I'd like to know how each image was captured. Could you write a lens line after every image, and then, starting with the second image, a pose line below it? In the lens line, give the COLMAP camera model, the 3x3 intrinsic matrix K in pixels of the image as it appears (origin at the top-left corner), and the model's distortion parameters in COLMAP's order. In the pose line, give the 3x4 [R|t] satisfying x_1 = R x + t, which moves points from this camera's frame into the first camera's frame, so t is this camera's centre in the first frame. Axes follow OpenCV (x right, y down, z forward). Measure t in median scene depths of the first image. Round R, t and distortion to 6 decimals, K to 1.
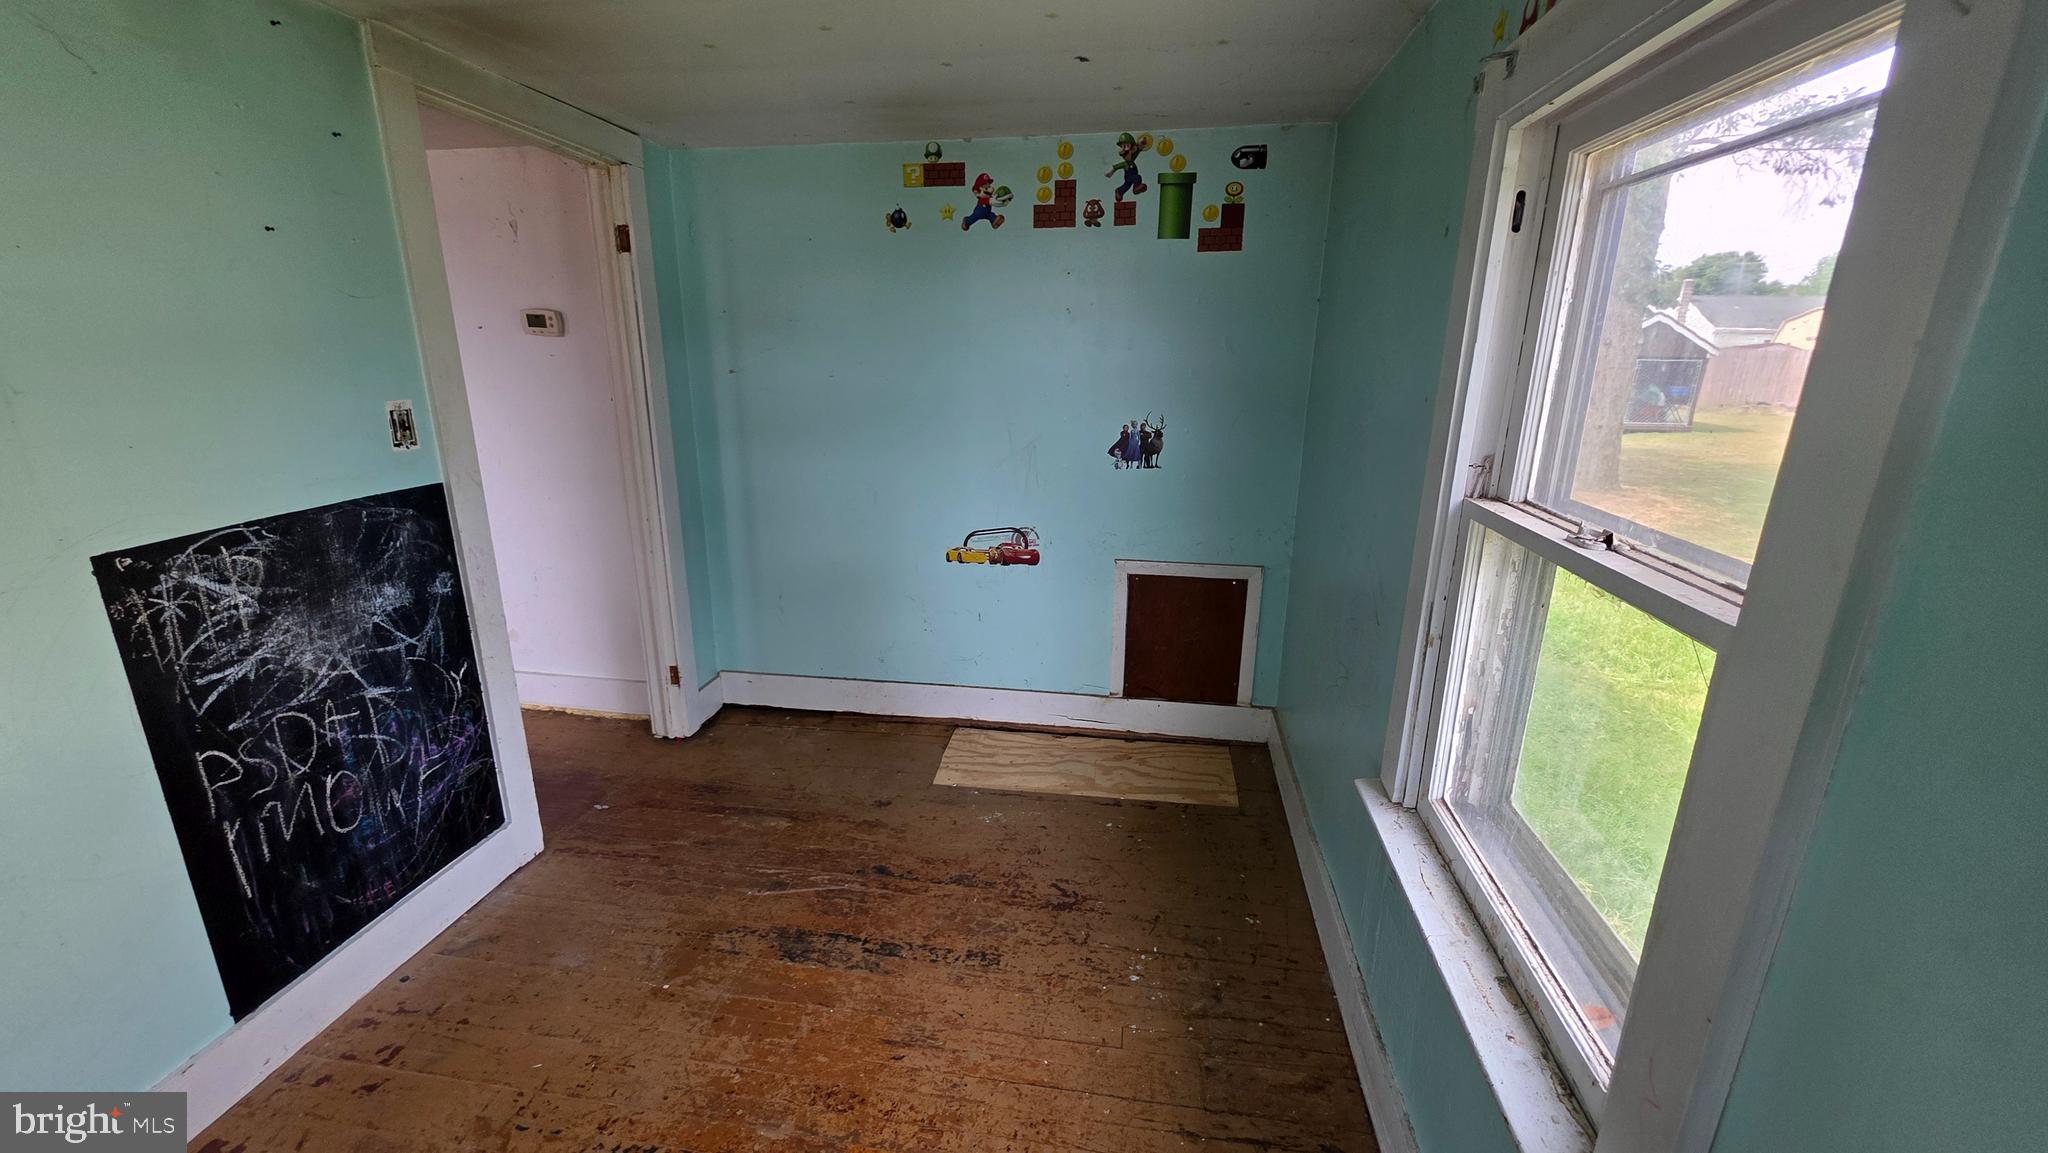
lens RADIAL K [[818.1, 0, 998.1], [0, 818.1, 560.1], [0, 0, 1]] dist [0.001049, -0.000117]
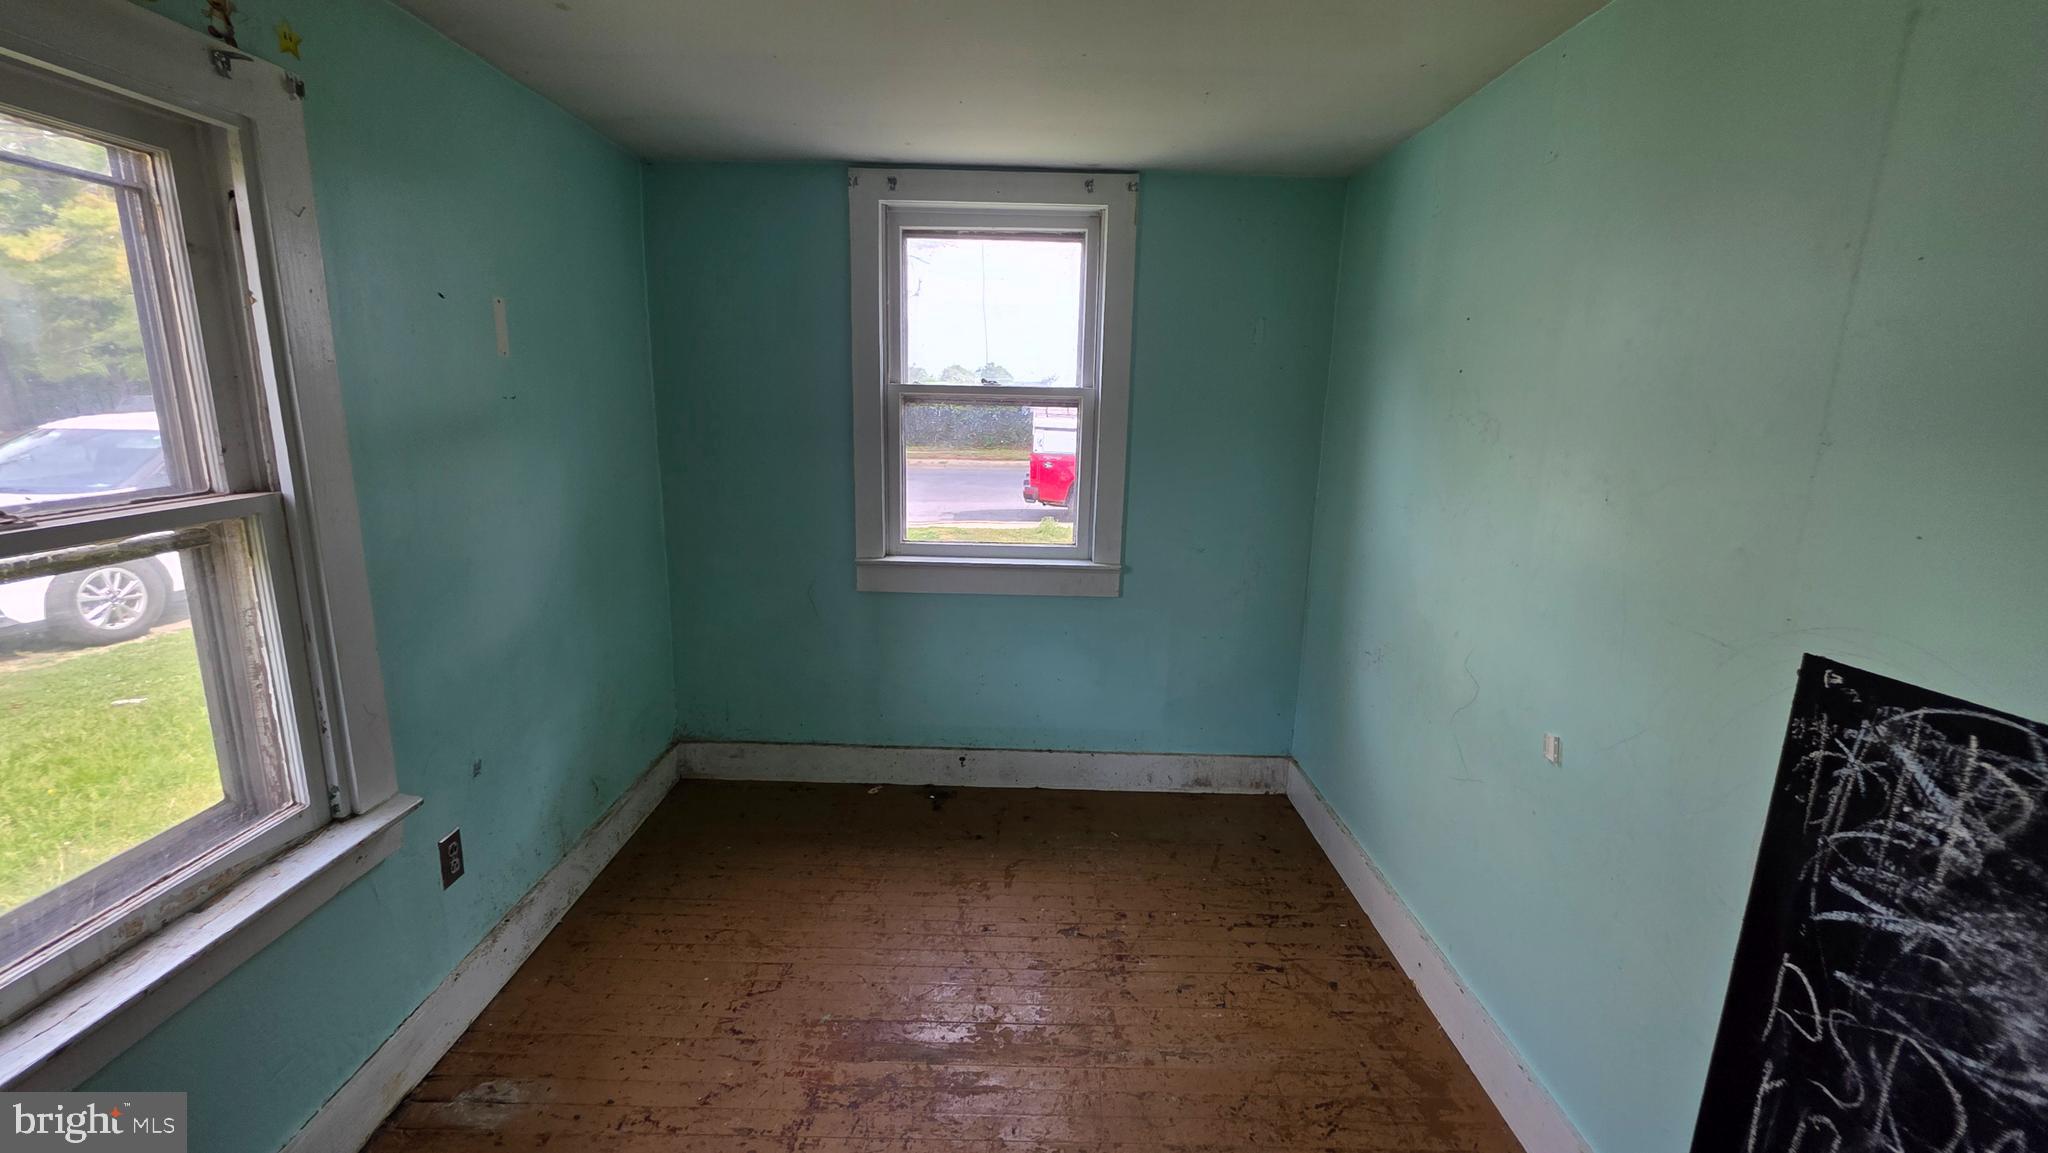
lens RADIAL K [[818.1, 0, 990.7], [0, 818.1, 573.2], [0, 0, 1]] dist [0.001049, -0.000117]
pose [[-0.987871, 0.005551, -0.155178, -0.178467], [-0.066743, 0.887155, 0.456619, -0.327524], [0.140202, 0.461438, -0.876024, 1.329811]]
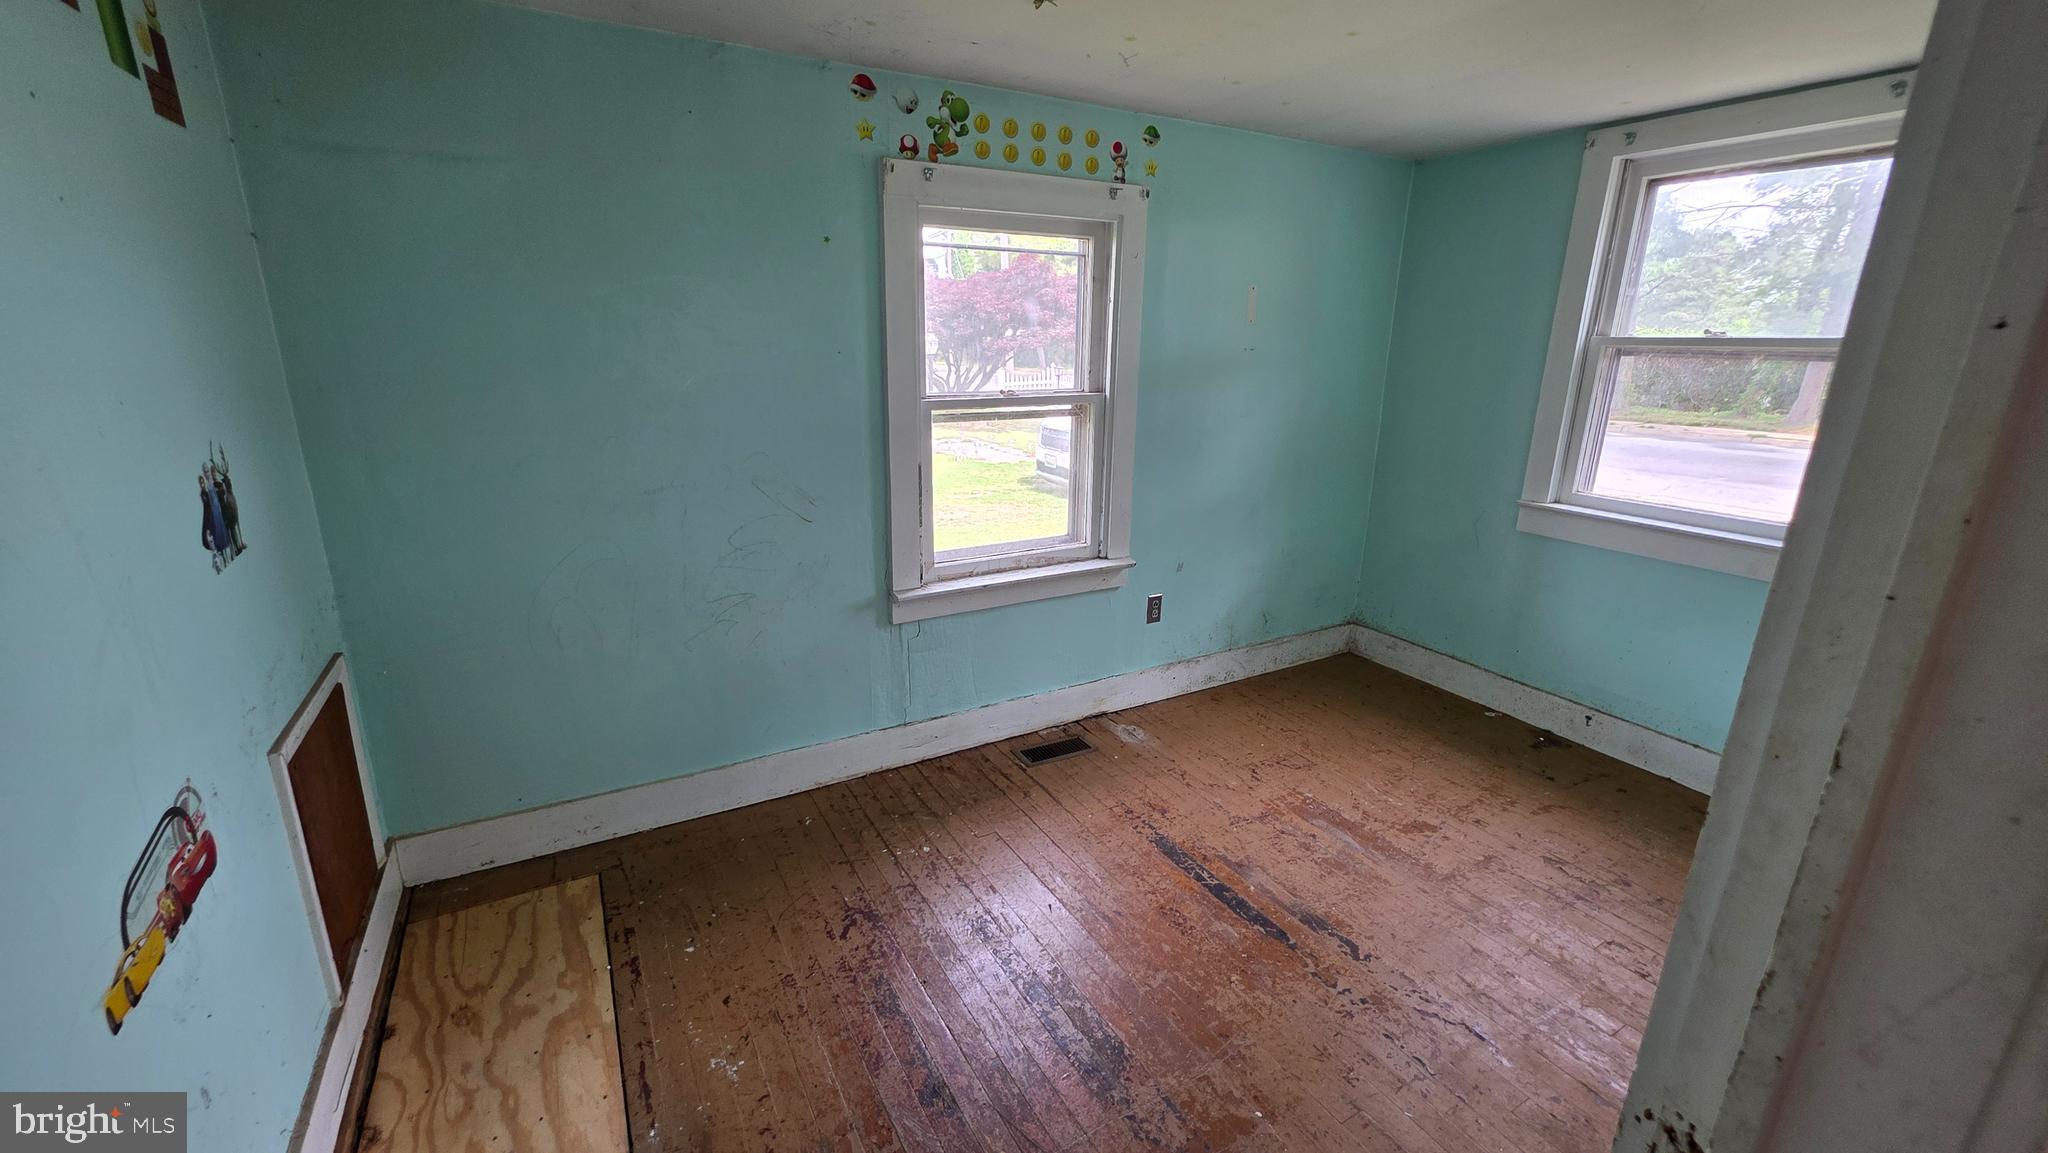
lens RADIAL K [[818.1, 0, 1026.4], [0, 818.1, 572.9], [0, 0, 1]] dist [0.001049, -0.000117]
pose [[-0.633570, -0.228307, 0.739233, -0.895440], [0.184159, 0.883506, 0.430700, -0.421093], [-0.751448, 0.409015, -0.517718, 1.667809]]
